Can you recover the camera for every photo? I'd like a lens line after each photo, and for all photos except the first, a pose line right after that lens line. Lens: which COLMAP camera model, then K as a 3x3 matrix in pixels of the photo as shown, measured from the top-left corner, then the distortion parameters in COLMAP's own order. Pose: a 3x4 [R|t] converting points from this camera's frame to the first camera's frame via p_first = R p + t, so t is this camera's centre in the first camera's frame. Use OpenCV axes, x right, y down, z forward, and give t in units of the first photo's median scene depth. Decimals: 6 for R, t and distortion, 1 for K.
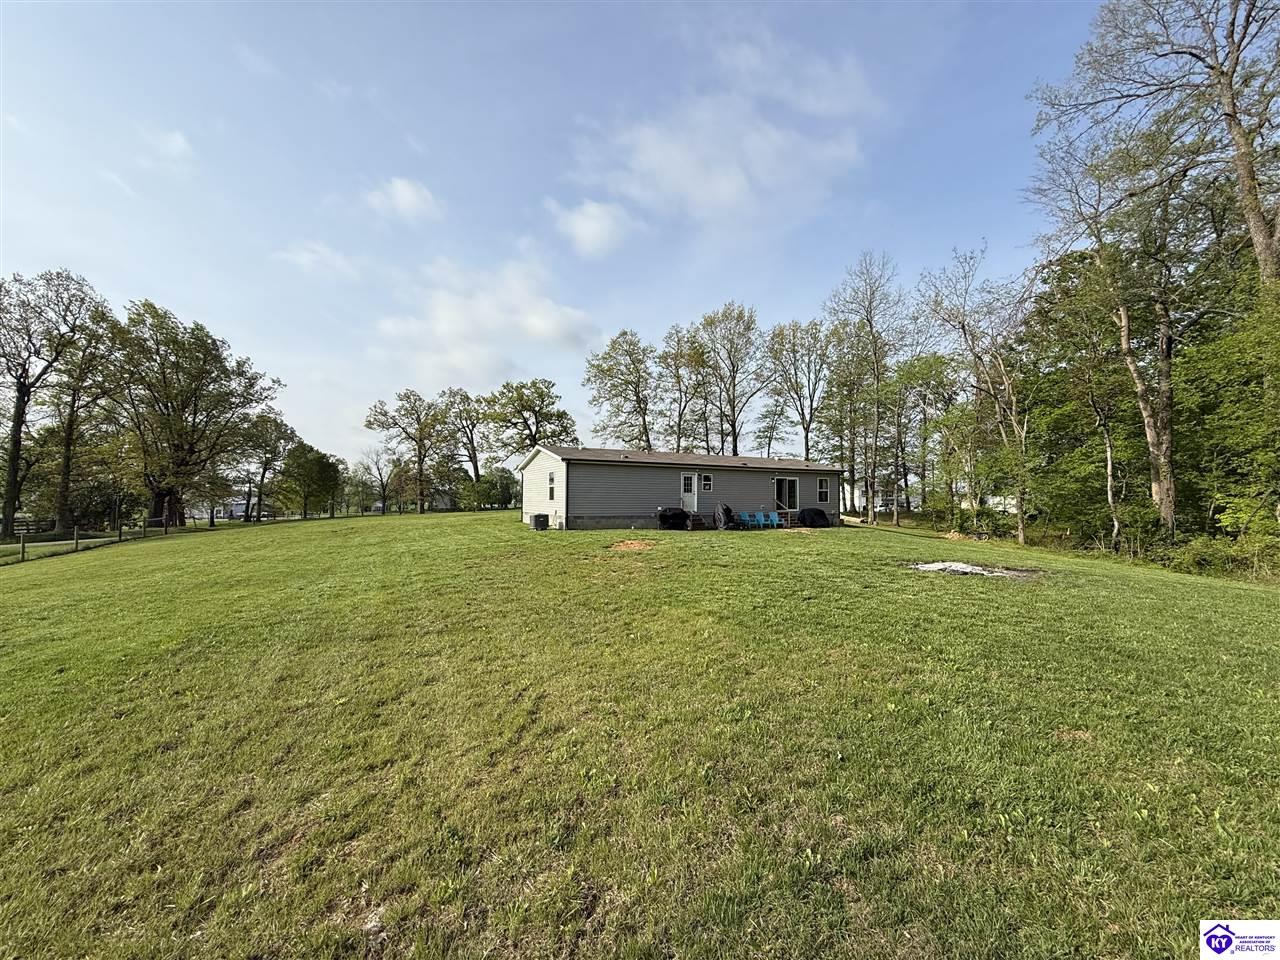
lens RADIAL K [[508.0, 0, 638.5], [0, 508.0, 480.5], [0, 0, 1]] dist [0.001360, -0.000698]
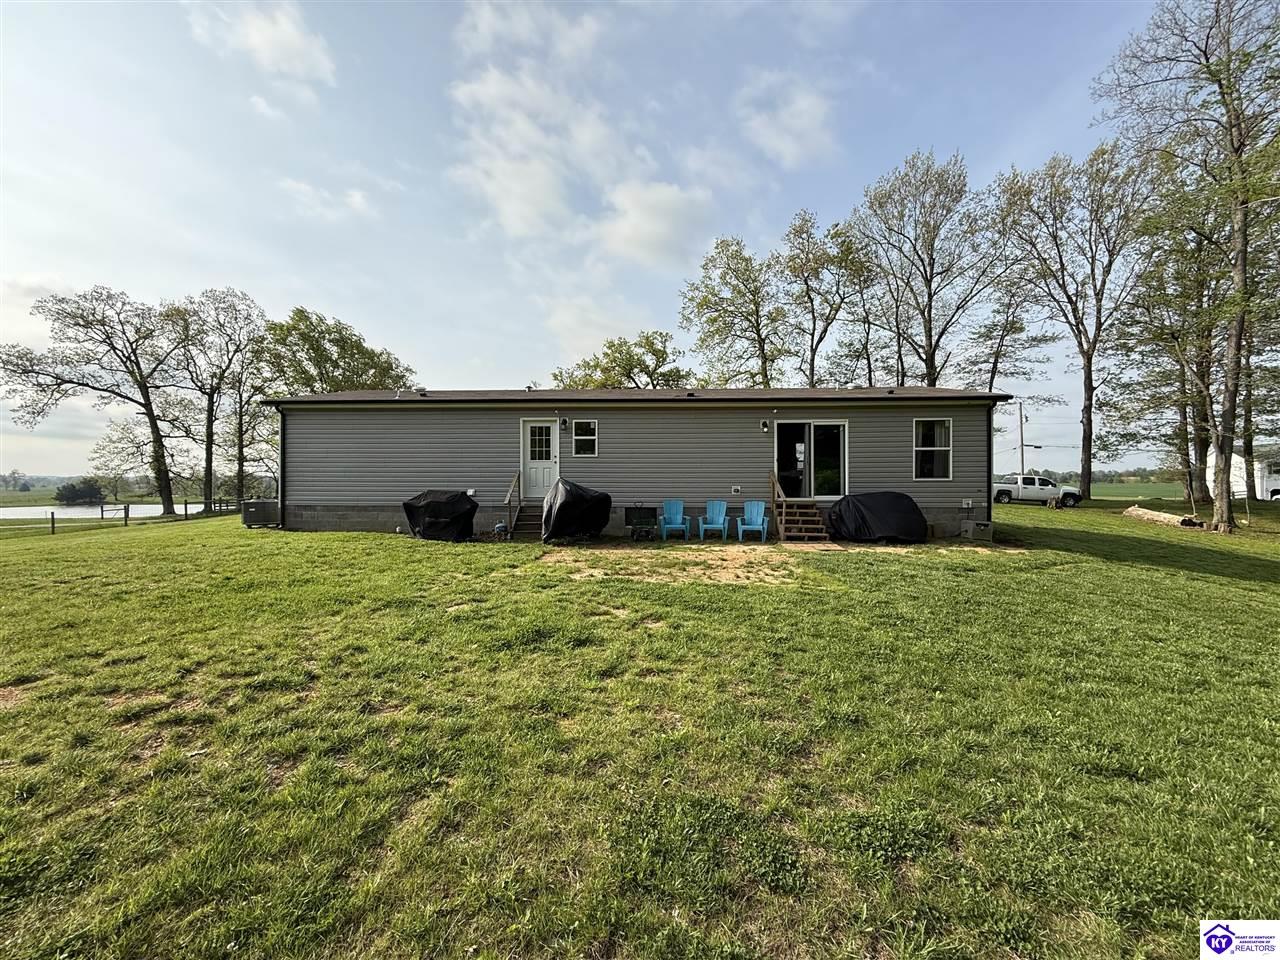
lens RADIAL K [[508.0, 0, 645.0], [0, 508.0, 477.8], [0, 0, 1]] dist [0.001360, -0.000698]
pose [[0.871583, -0.007497, -0.490191, 0.380010], [0.022159, 0.999464, 0.024114, 0.028580], [0.489747, -0.031880, 0.871282, 0.567178]]
